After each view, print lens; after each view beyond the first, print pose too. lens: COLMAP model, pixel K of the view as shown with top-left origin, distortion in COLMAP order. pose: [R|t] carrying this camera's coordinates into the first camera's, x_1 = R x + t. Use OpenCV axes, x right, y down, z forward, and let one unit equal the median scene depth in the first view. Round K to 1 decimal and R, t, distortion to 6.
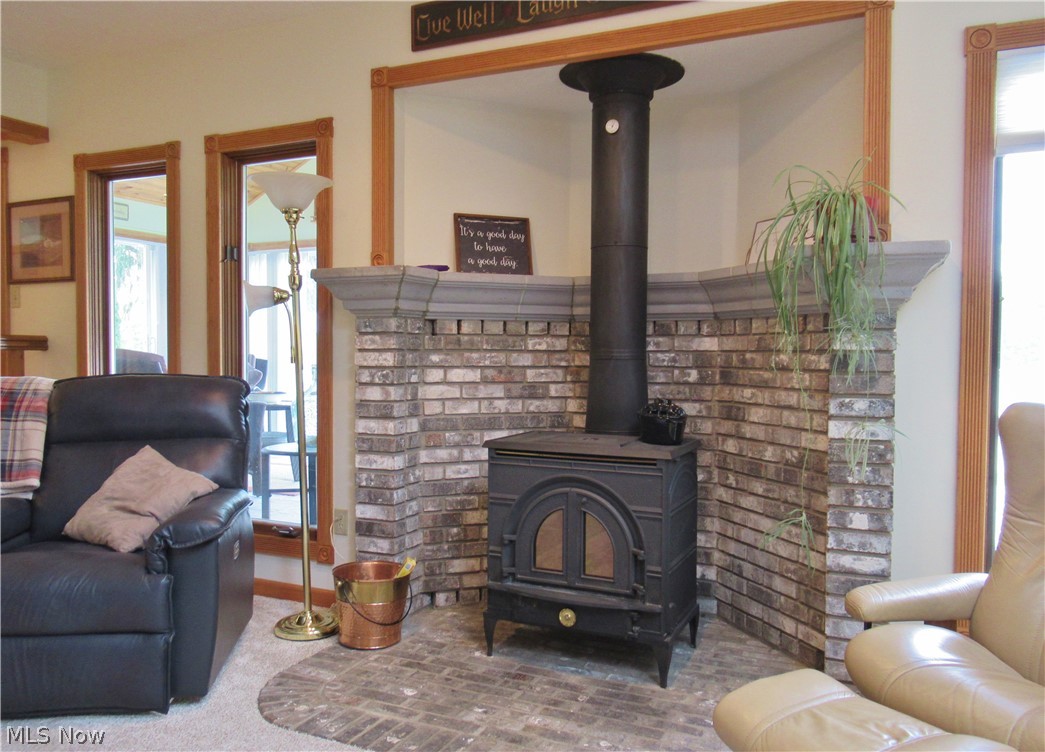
lens RADIAL K [[820.5, 0, 522.5], [0, 820.5, 376.3], [0, 0, 1]] dist [0.006328, 0.000130]
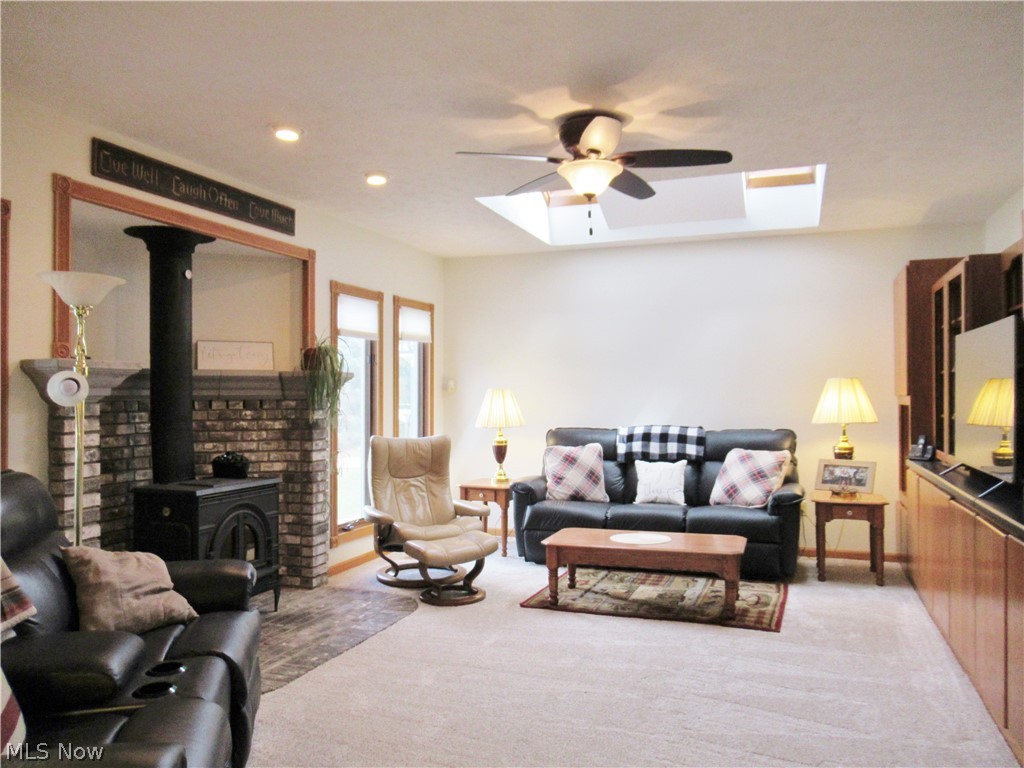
lens RADIAL K [[769.1, 0, 512.4], [0, 769.1, 385.2], [0, 0, 1]] dist [-0.000874, -0.000999]
pose [[-0.075832, 0.005364, 0.997106, -1.425864], [0.029721, 0.999553, -0.003117, -0.085256], [-0.996678, 0.029399, -0.075958, 0.558604]]
